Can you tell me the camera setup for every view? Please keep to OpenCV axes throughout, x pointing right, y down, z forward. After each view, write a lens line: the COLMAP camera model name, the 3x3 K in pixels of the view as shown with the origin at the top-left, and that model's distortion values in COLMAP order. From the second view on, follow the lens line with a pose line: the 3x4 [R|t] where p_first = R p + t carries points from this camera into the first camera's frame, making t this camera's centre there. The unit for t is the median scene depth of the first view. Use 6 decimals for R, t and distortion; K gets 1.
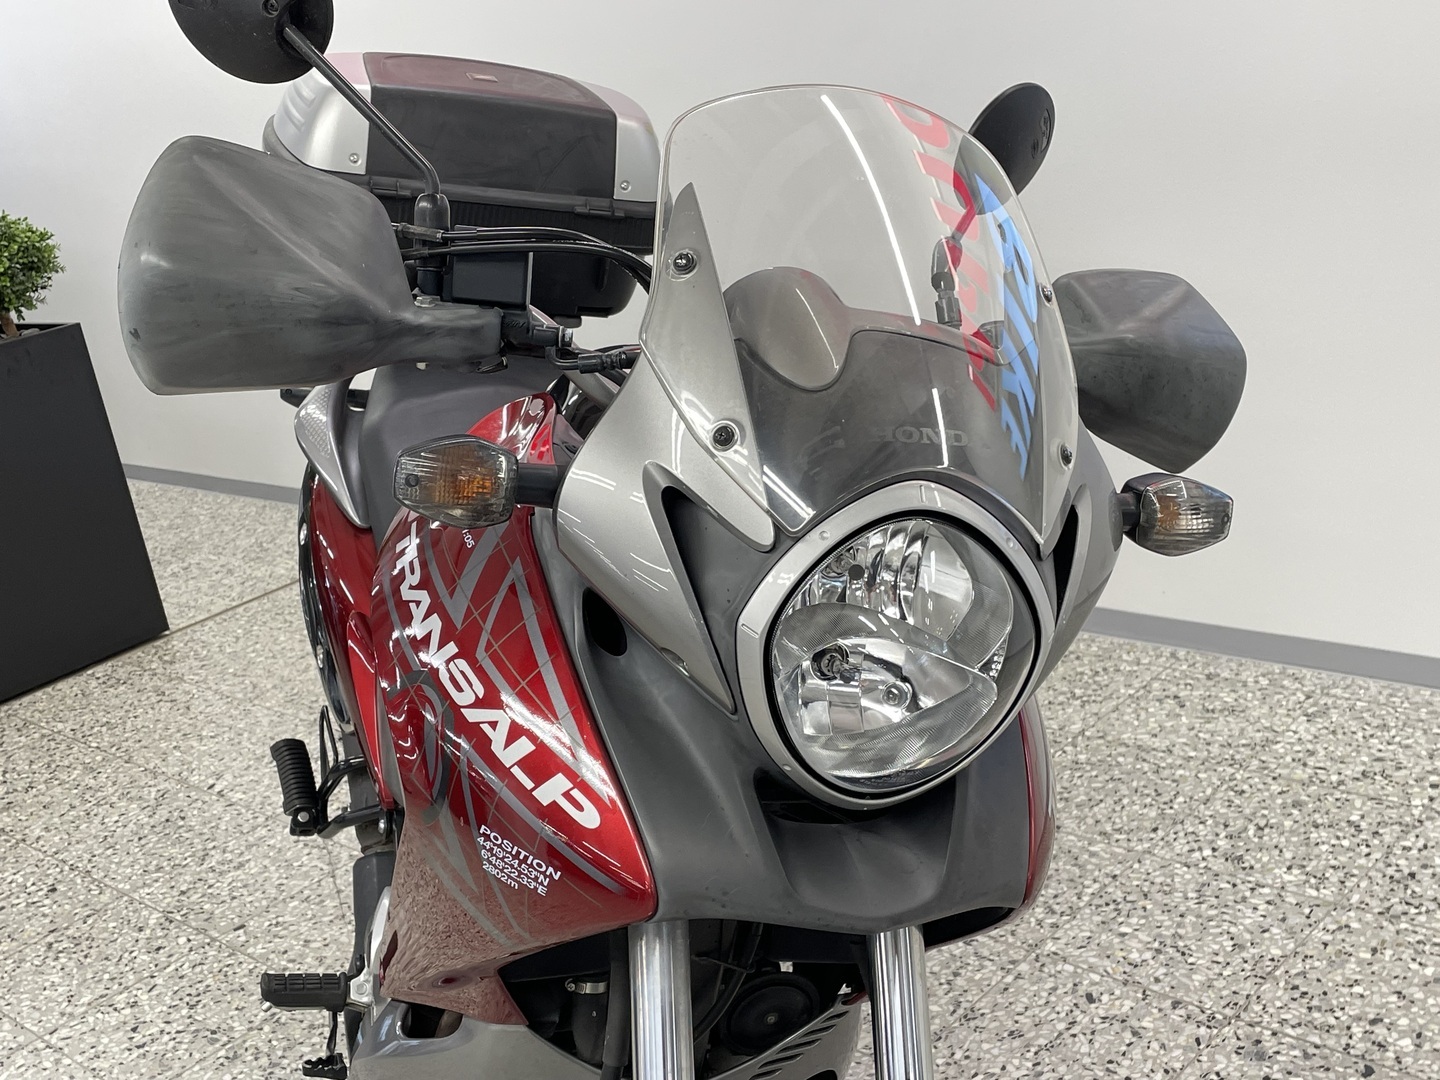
lens RADIAL K [[1679.5, 0, 774.7], [0, 1679.5, 545.5], [0, 0, 1]] dist [0.272991, 0.000220]
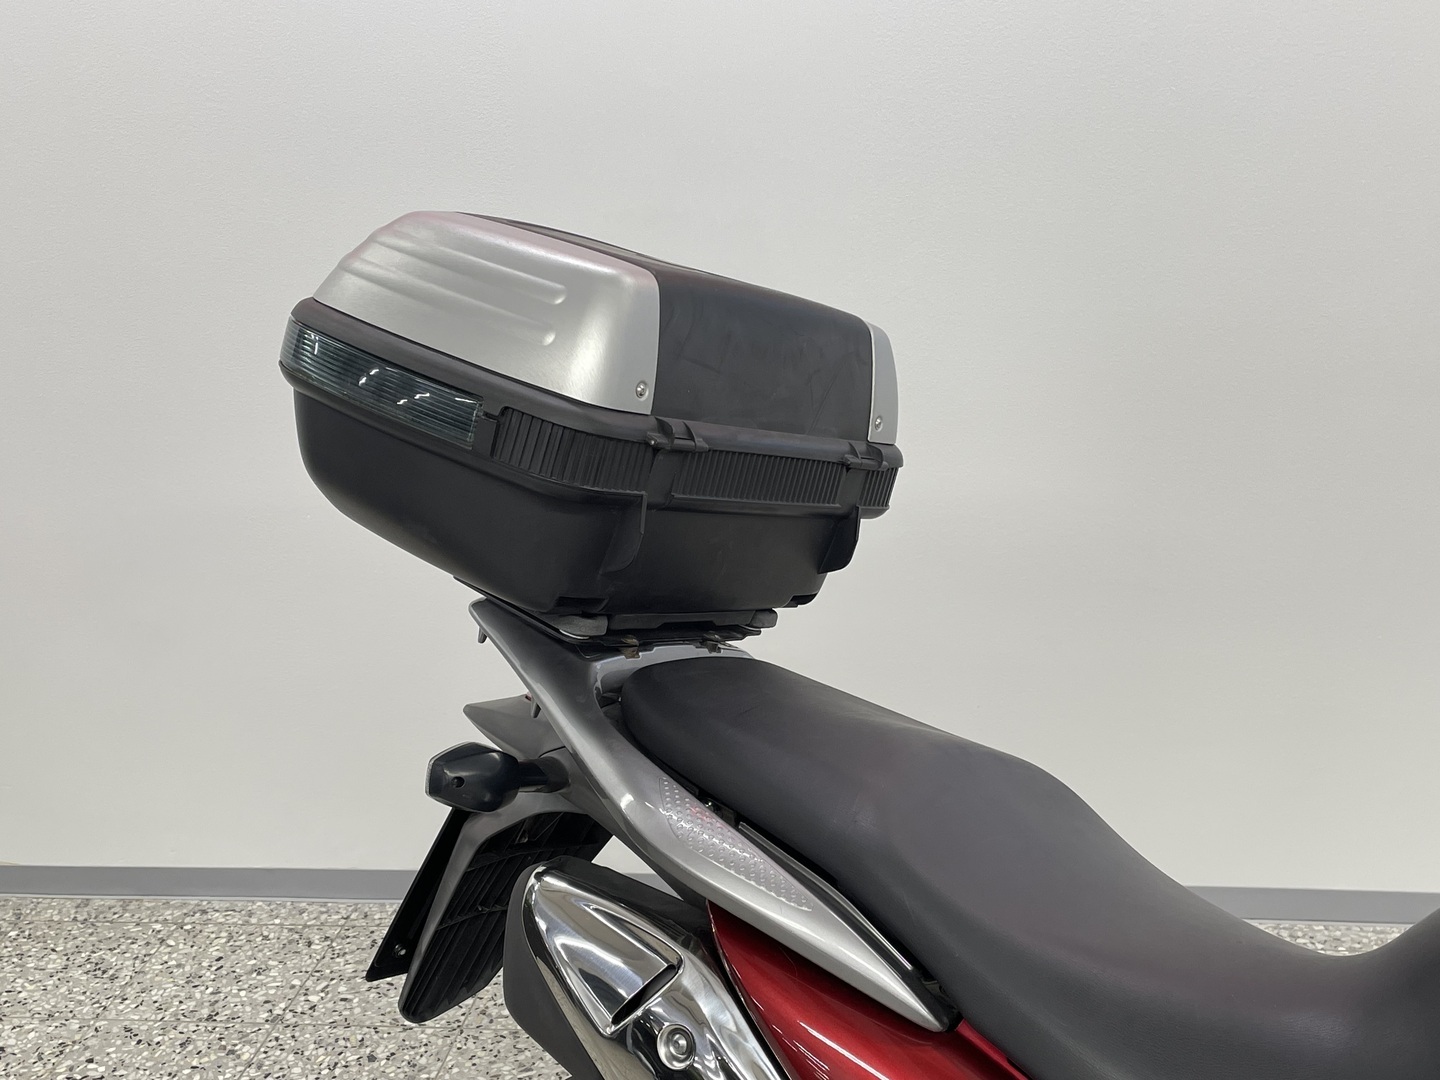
lens RADIAL K [[1701.7, 0, 720.0], [0, 1701.7, 540.0], [0, 0, 1]] dist [0.107625, -0.198498]
pose [[0.827378, -0.056815, 0.558765, -1.064002], [0.108797, 0.992239, -0.060209, -0.254119], [-0.551008, 0.110607, 0.827138, 0.918740]]
